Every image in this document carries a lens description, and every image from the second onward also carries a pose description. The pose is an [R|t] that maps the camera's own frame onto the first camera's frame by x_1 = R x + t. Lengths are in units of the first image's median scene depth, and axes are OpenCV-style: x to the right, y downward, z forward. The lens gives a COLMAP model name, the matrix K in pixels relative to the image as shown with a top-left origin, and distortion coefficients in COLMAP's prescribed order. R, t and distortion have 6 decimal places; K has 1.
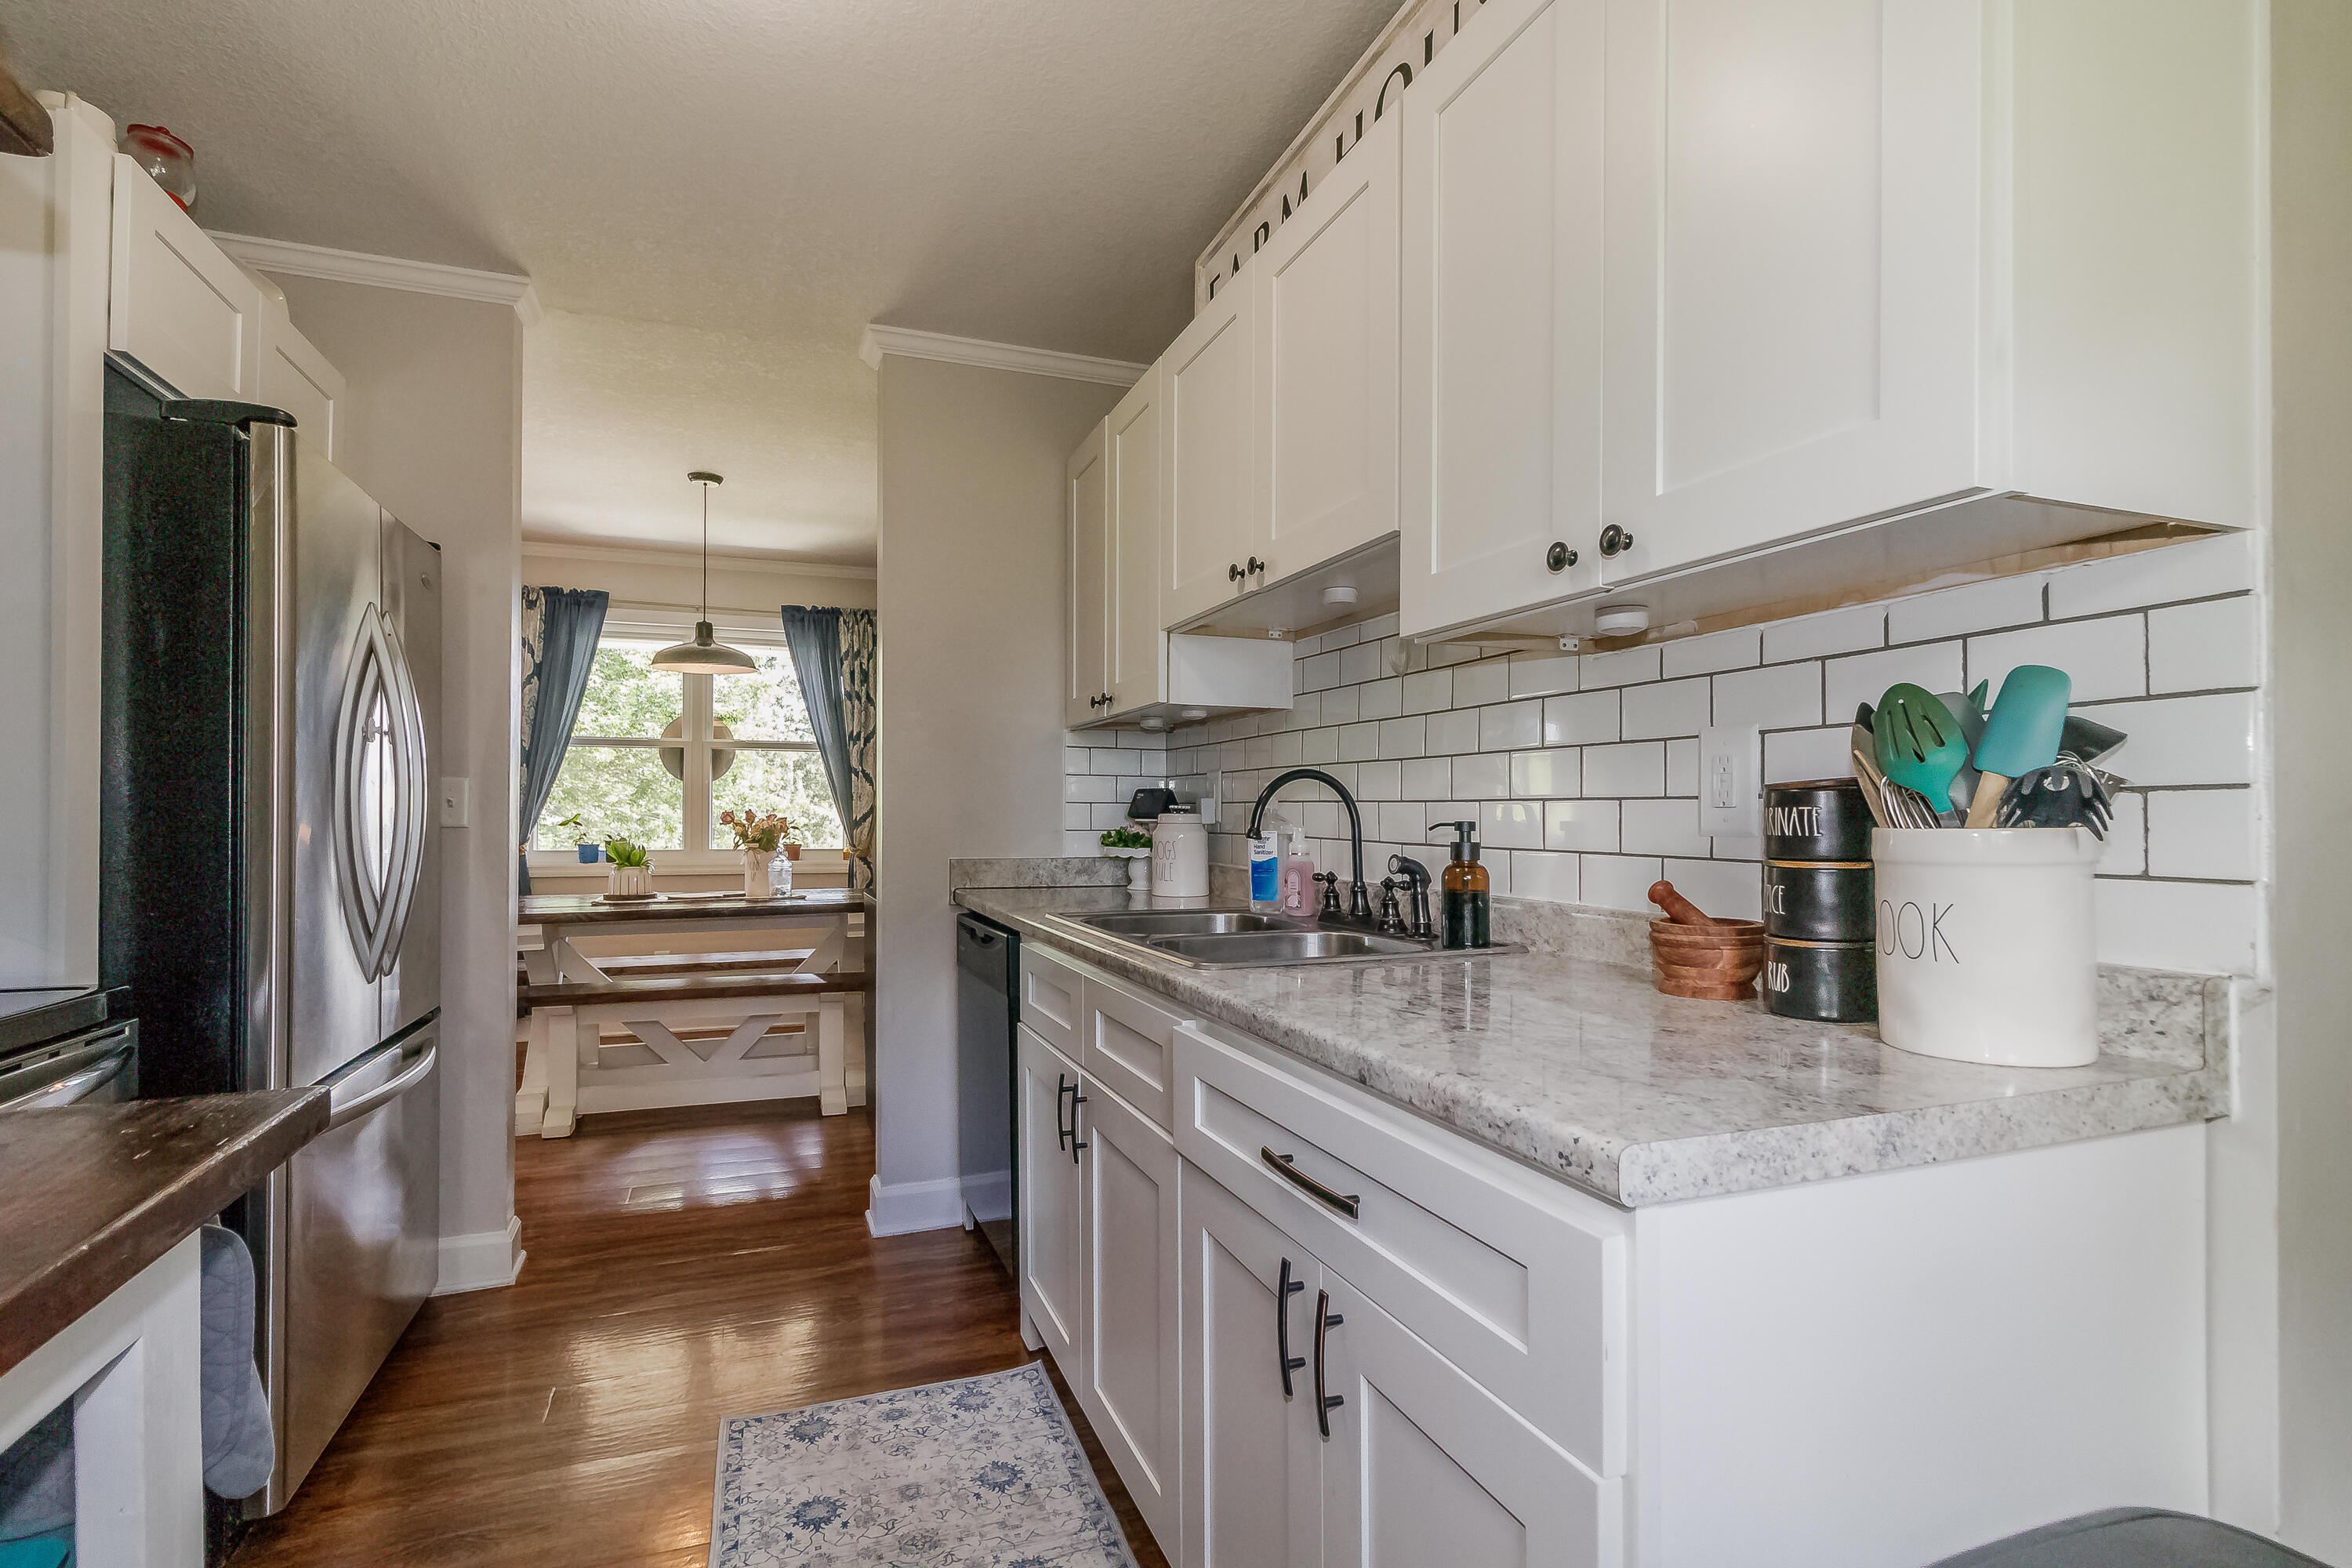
lens RADIAL K [[1096.0, 0, 1145.4], [0, 1096.0, 811.2], [0, 0, 1]] dist [0.001334, 0.000455]
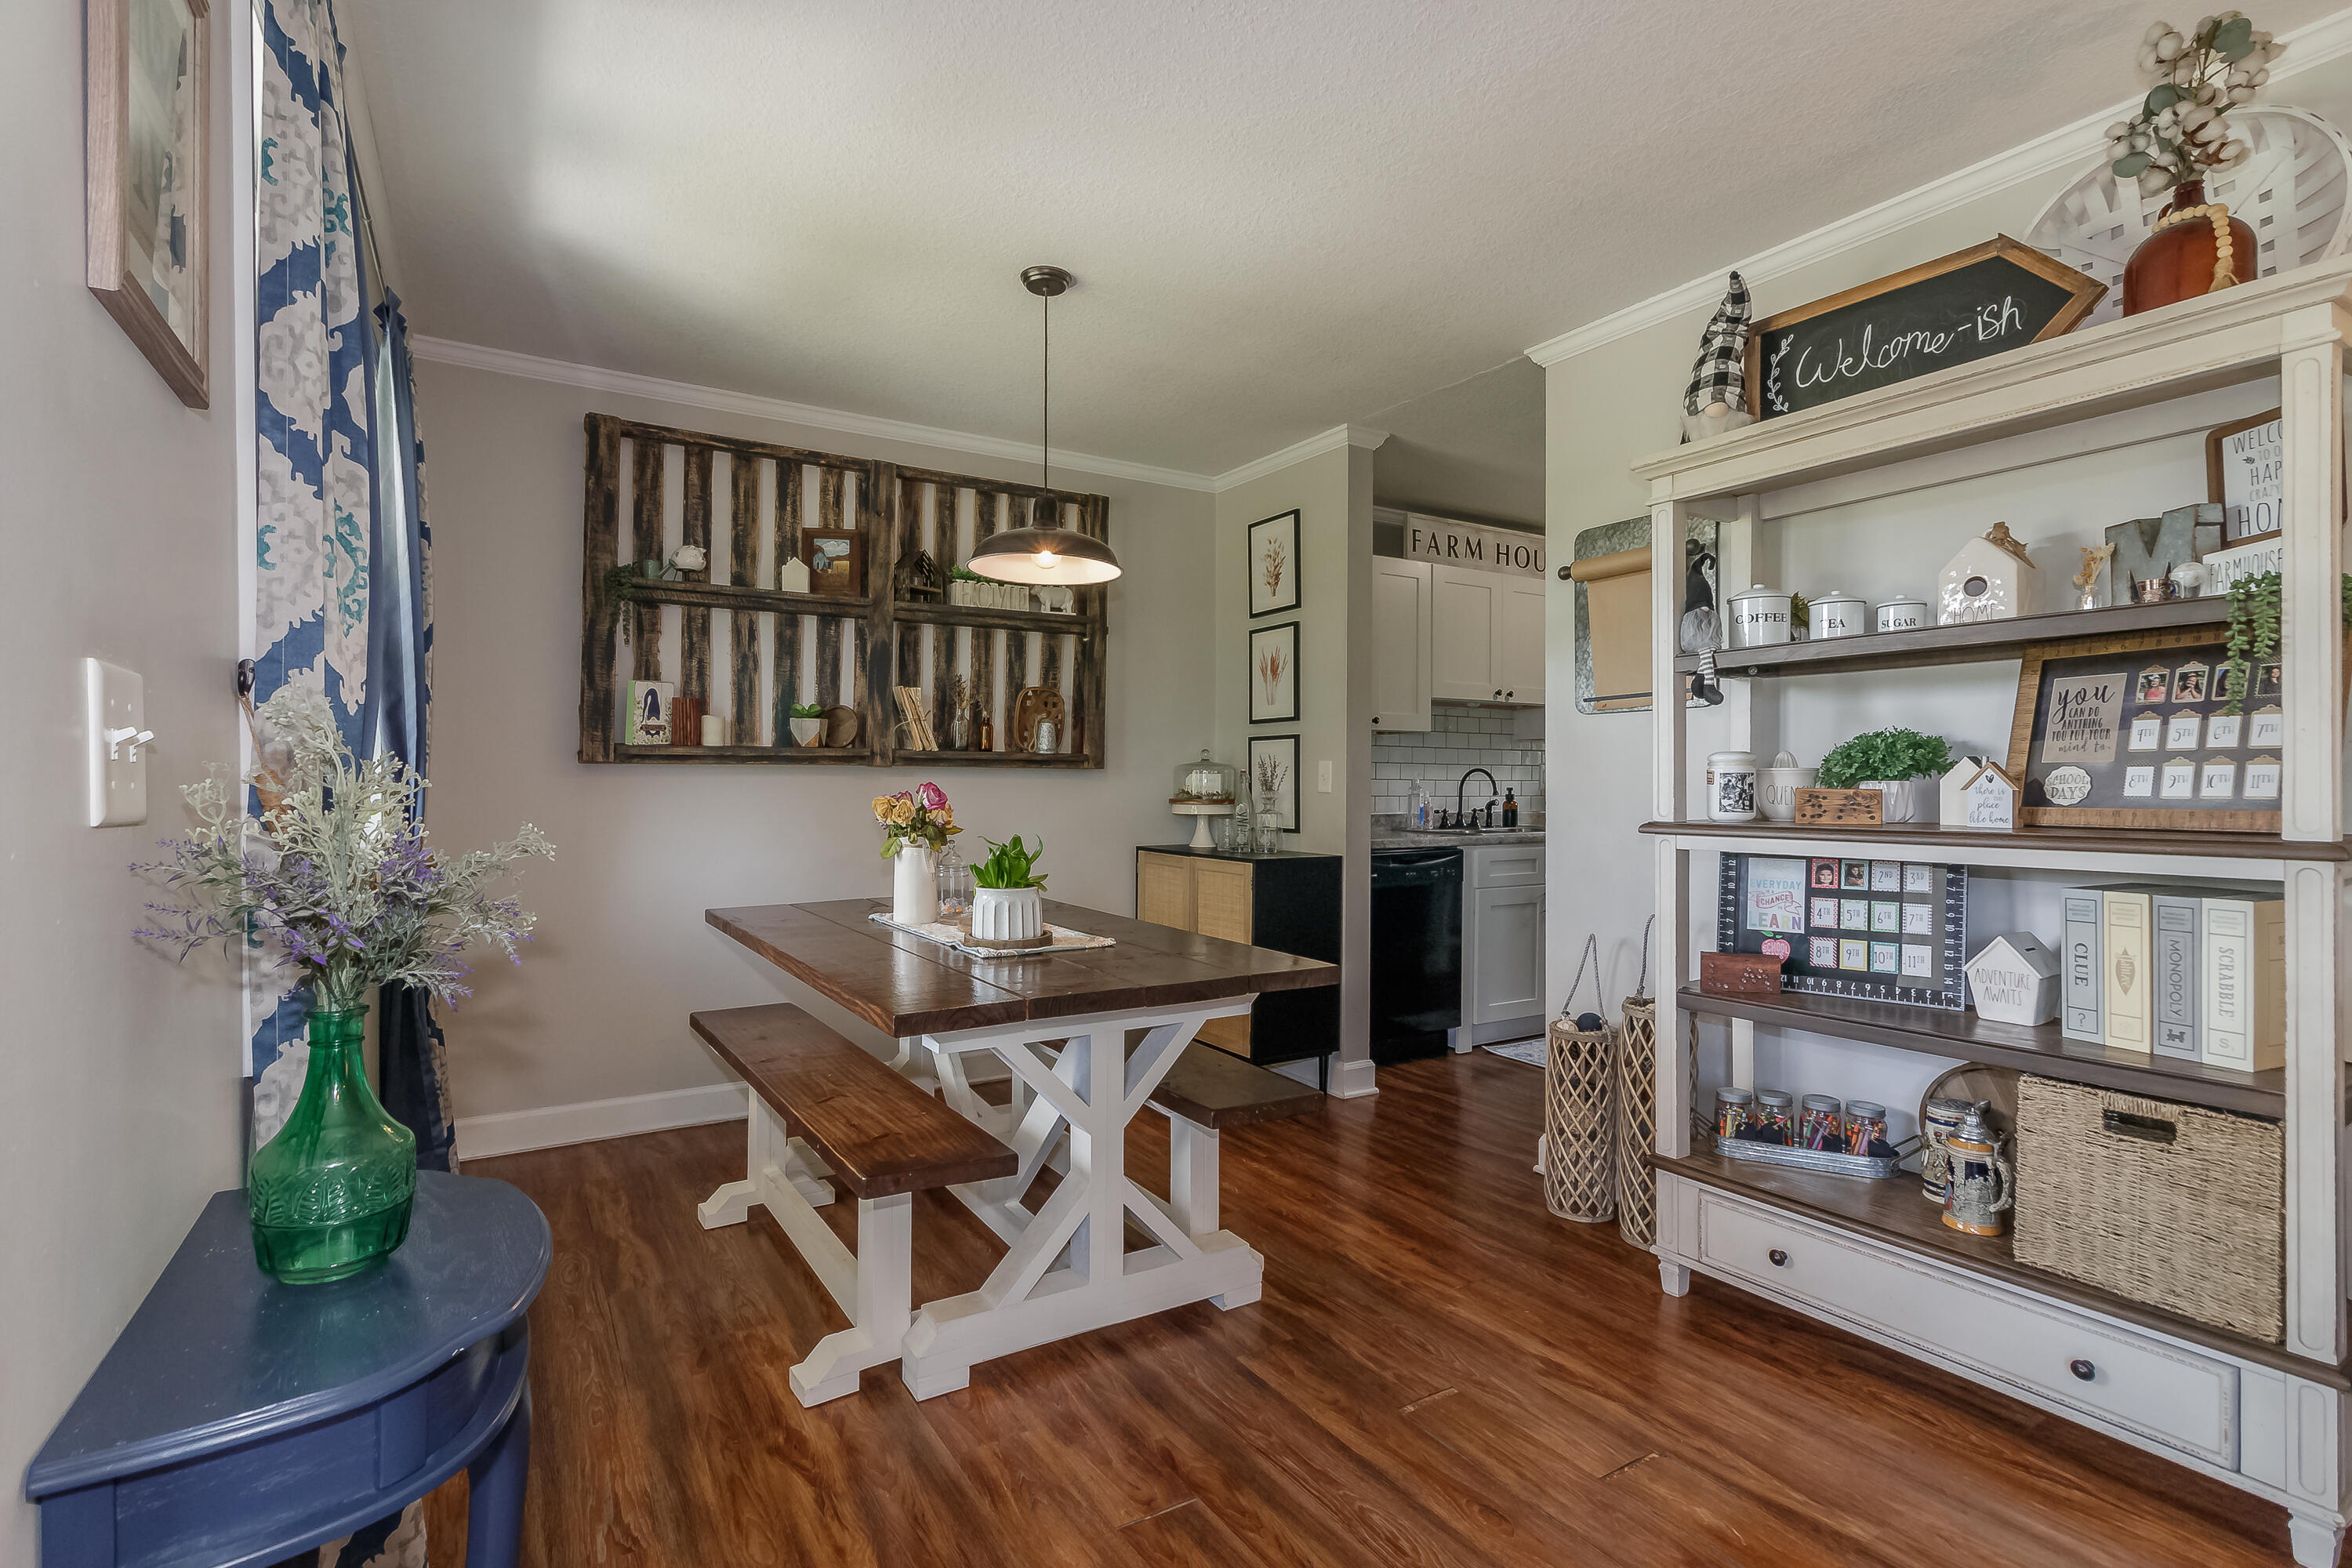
lens RADIAL K [[1107.6, 0, 1176.0], [0, 1107.6, 784.0], [0, 0, 1]] dist [0.002550, 0.000484]
pose [[-0.226531, -0.003453, 0.973998, -2.083497], [-0.010538, 0.999944, 0.001095, 0.003078], [-0.973947, -0.010016, -0.226555, 2.128237]]
